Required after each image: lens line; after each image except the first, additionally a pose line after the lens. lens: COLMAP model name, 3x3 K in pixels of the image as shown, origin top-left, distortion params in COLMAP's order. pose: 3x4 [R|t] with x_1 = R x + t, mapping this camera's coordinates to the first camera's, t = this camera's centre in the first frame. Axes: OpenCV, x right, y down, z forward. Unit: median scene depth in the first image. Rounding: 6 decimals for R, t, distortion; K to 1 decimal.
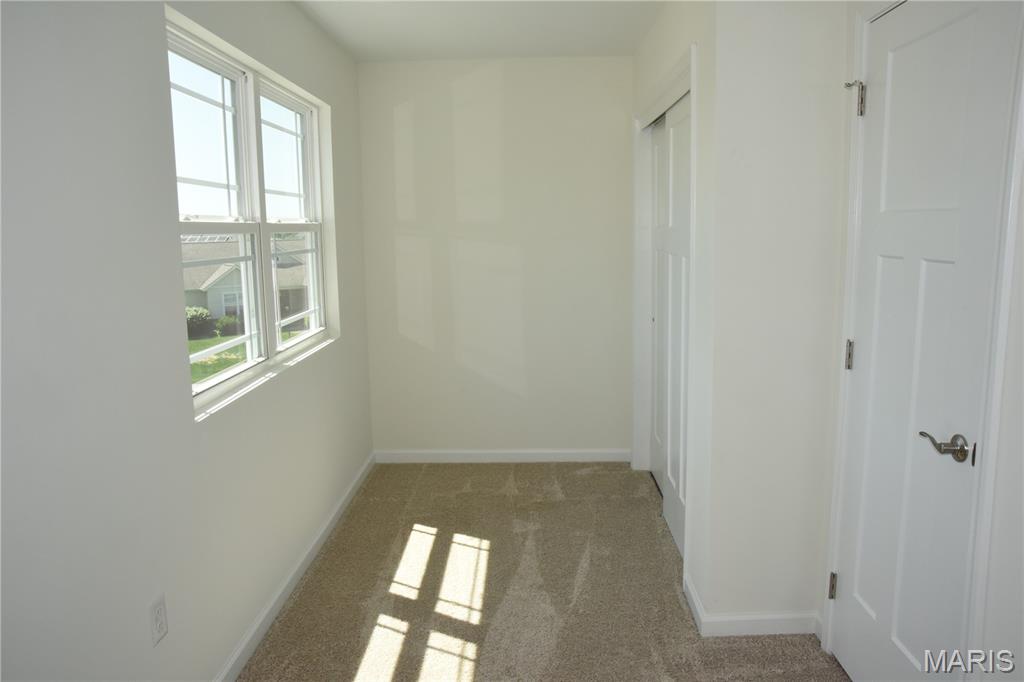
lens RADIAL K [[778.7, 0, 495.6], [0, 778.7, 353.0], [0, 0, 1]] dist [-0.057761, 0.002099]
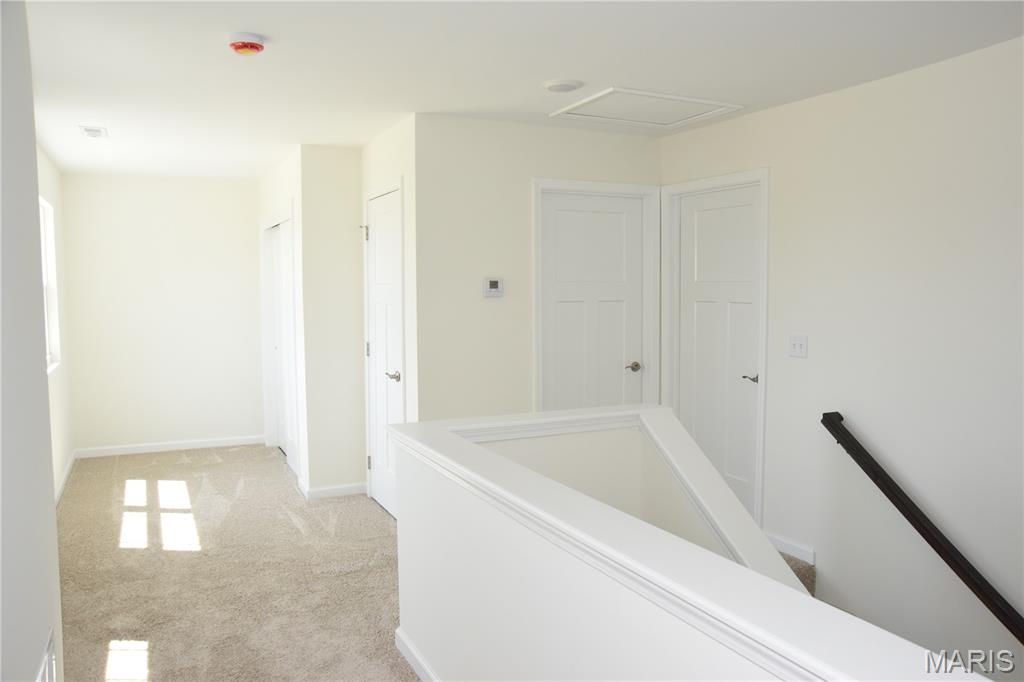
lens RADIAL K [[778.7, 0, 495.6], [0, 778.7, 353.0], [0, 0, 1]] dist [-0.057761, 0.002099]
pose [[0.890420, -0.022735, 0.454571, -0.137051], [0.058449, 0.996194, -0.064666, 0.112790], [-0.451370, 0.084149, 0.888360, -0.708560]]
